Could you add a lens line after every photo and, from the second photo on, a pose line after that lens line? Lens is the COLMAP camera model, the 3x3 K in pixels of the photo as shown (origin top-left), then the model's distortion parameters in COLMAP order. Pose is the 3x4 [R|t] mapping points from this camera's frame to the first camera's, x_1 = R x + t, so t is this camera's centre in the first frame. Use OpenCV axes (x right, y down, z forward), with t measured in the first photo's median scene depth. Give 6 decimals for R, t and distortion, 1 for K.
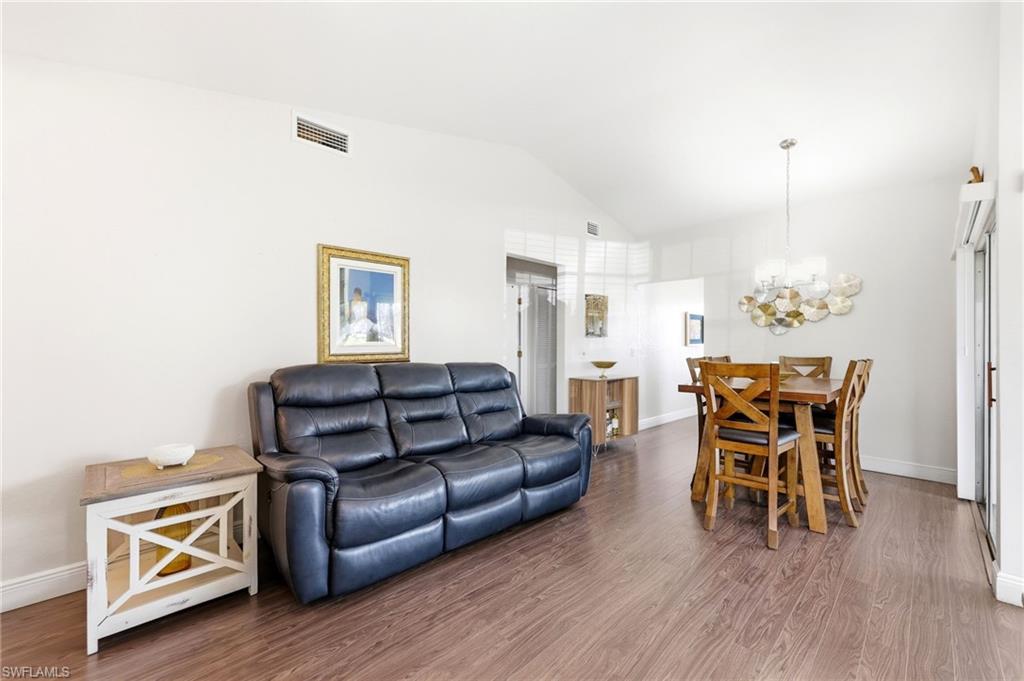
lens RADIAL K [[416.6, 0, 516.5], [0, 416.6, 341.9], [0, 0, 1]] dist [0.001367, -0.000947]
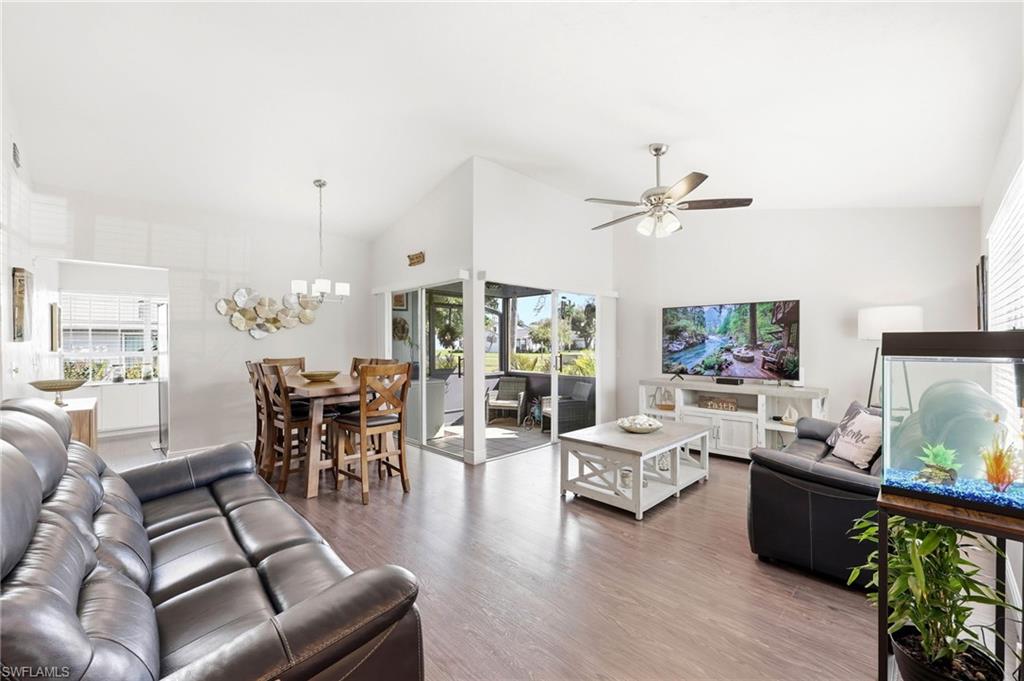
lens RADIAL K [[416.6, 0, 510.8], [0, 416.6, 341.4], [0, 0, 1]] dist [0.001367, -0.000947]
pose [[0.017856, -0.007114, 0.999815, -0.700873], [-0.002001, 0.999972, 0.007151, -0.031065], [-0.999839, -0.002129, 0.017841, 0.526358]]
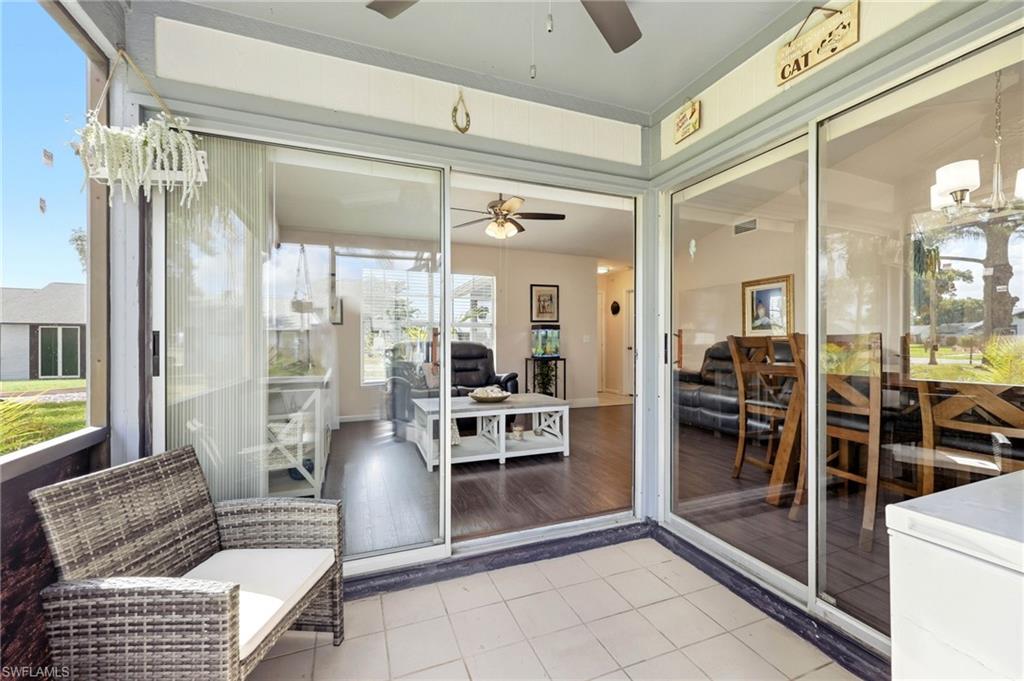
lens RADIAL K [[416.6, 0, 516.7], [0, 416.6, 338.8], [0, 0, 1]] dist [0.001367, -0.000947]
pose [[-0.393812, -0.011216, -0.919122, 1.783375], [0.000080, 0.999925, -0.012237, 0.063566], [0.919191, -0.004893, -0.393782, 0.772429]]
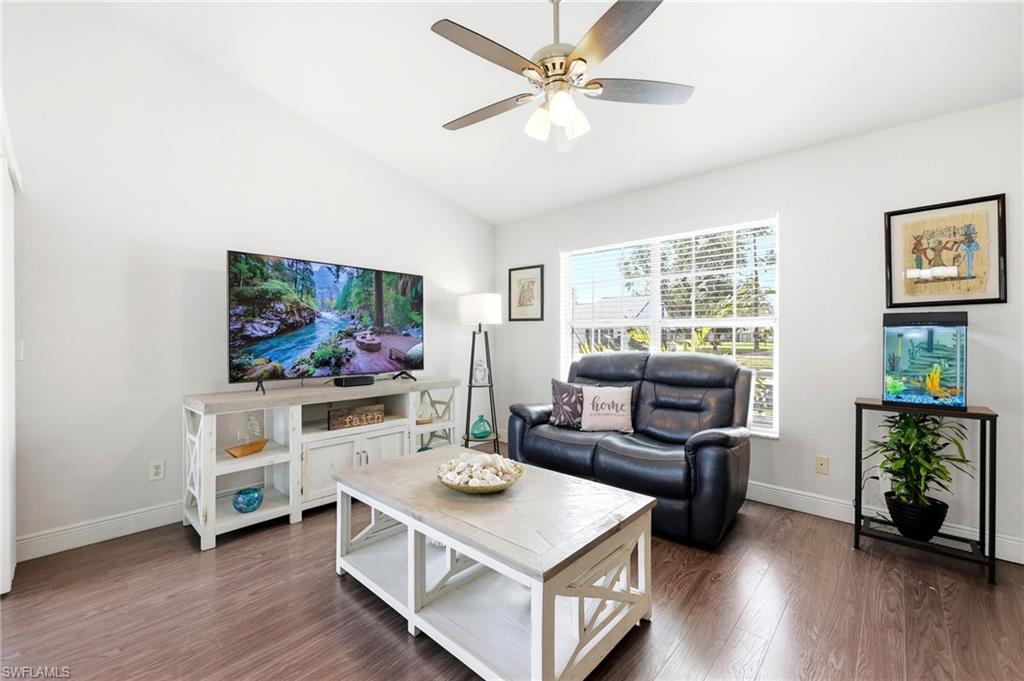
lens RADIAL K [[416.6, 0, 515.3], [0, 416.6, 341.4], [0, 0, 1]] dist [0.001367, -0.000947]
pose [[-0.998950, -0.008443, -0.045034, 0.552403], [-0.008665, 0.999951, 0.004740, 0.020666], [0.044991, 0.005126, -0.998974, 0.812144]]
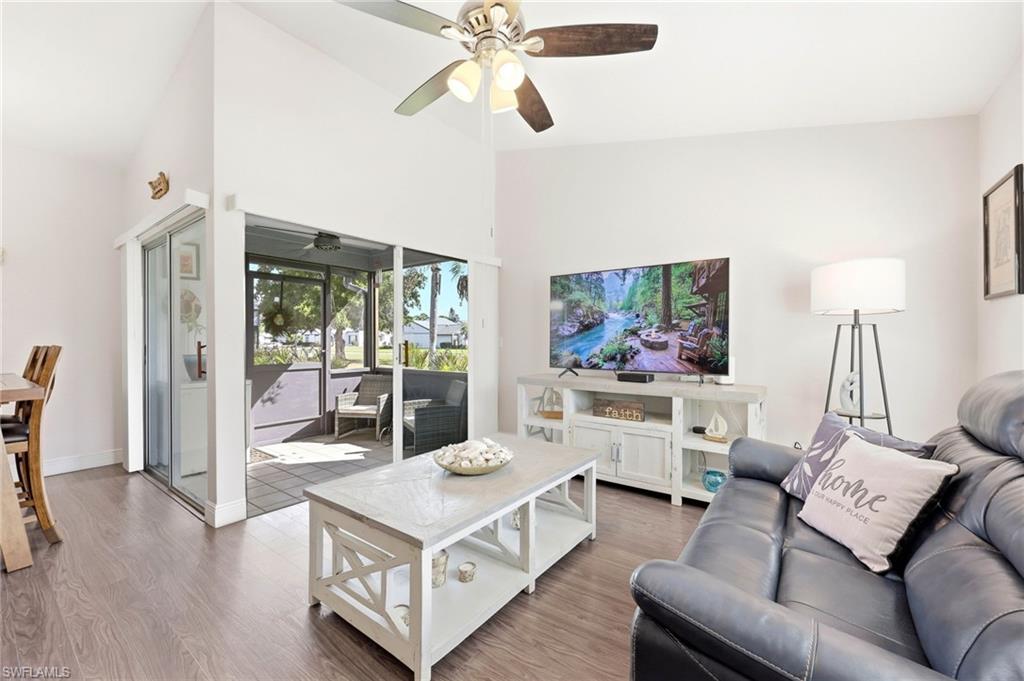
lens RADIAL K [[416.6, 0, 509.9], [0, 416.6, 339.3], [0, 0, 1]] dist [0.001367, -0.000947]
pose [[-0.128385, -0.010766, 0.991666, -0.146700], [-0.003066, 0.999941, 0.010459, 0.018999], [-0.991720, -0.001698, -0.128411, 0.190404]]
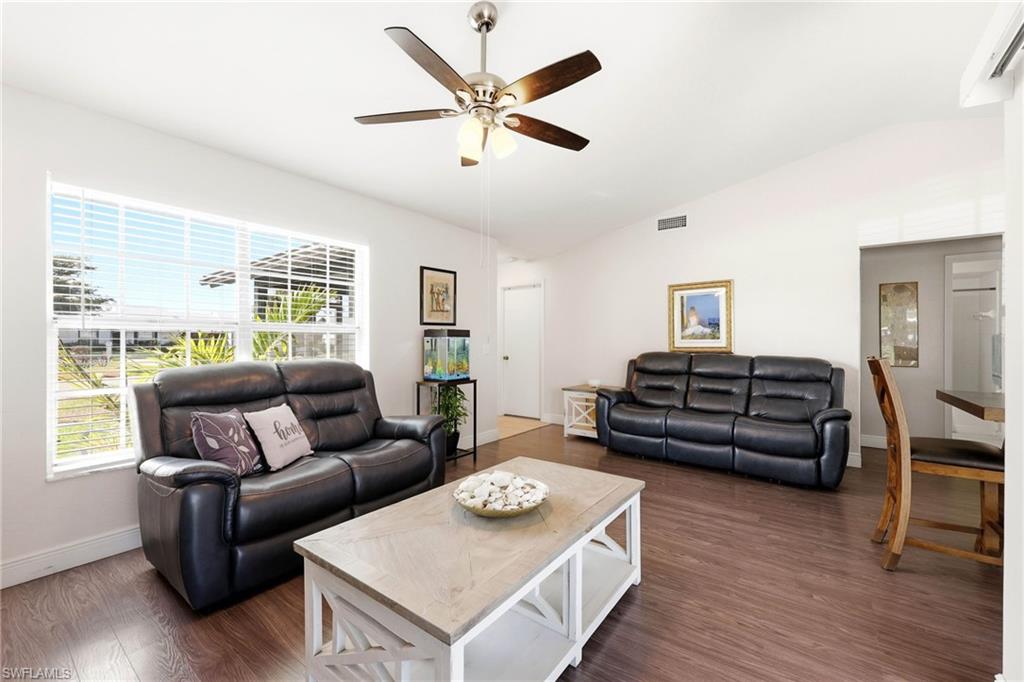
lens RADIAL K [[416.6, 0, 514.7], [0, 416.6, 341.1], [0, 0, 1]] dist [0.001367, -0.000947]
pose [[0.138143, -0.006215, -0.990393, 1.178239], [0.003421, 0.999977, -0.005798, 0.012573], [0.990406, -0.002587, 0.138161, 0.095844]]
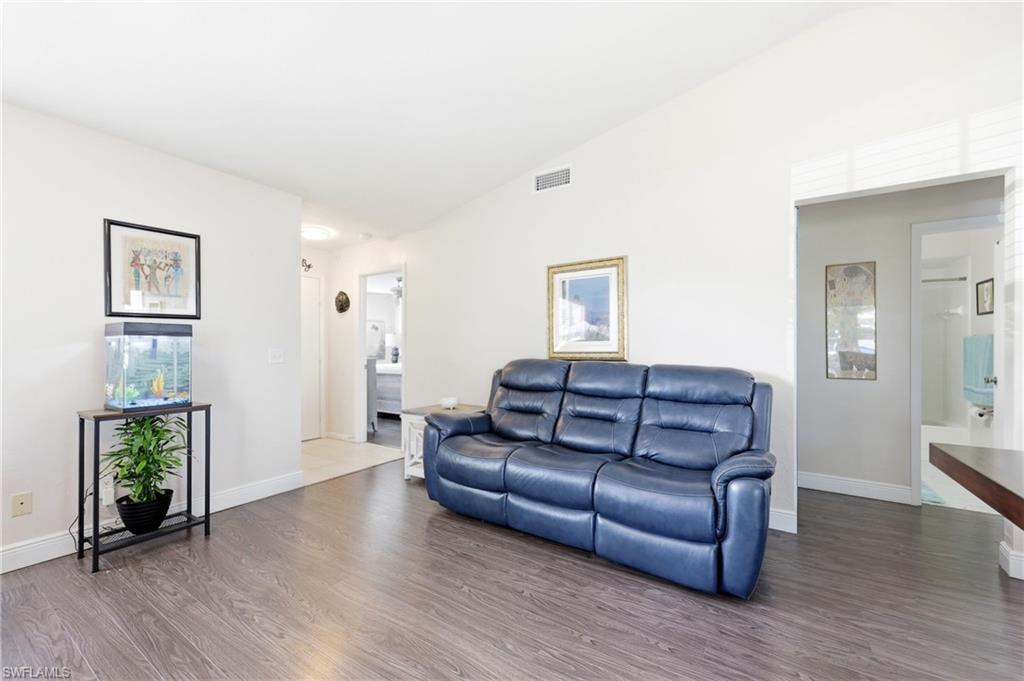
lens RADIAL K [[416.6, 0, 513.3], [0, 416.6, 344.8], [0, 0, 1]] dist [0.001367, -0.000947]
pose [[0.198588, -0.012234, -0.980007, 0.745001], [0.004111, 0.999924, -0.011650, 0.021705], [0.980075, -0.001716, 0.198623, 0.627804]]
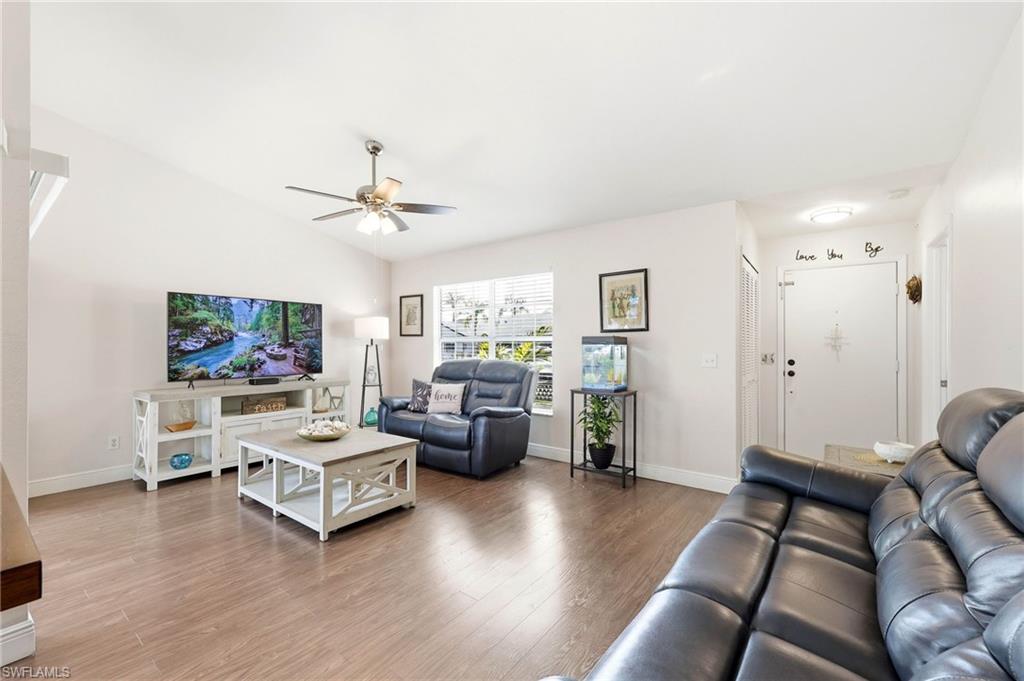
lens RADIAL K [[416.6, 0, 519.1], [0, 416.6, 343.6], [0, 0, 1]] dist [0.001367, -0.000947]
pose [[-0.989749, -0.009186, -0.142520, 0.219255], [-0.008092, 0.999933, -0.008257, 0.000418], [0.142586, -0.007019, -0.989758, 1.348032]]
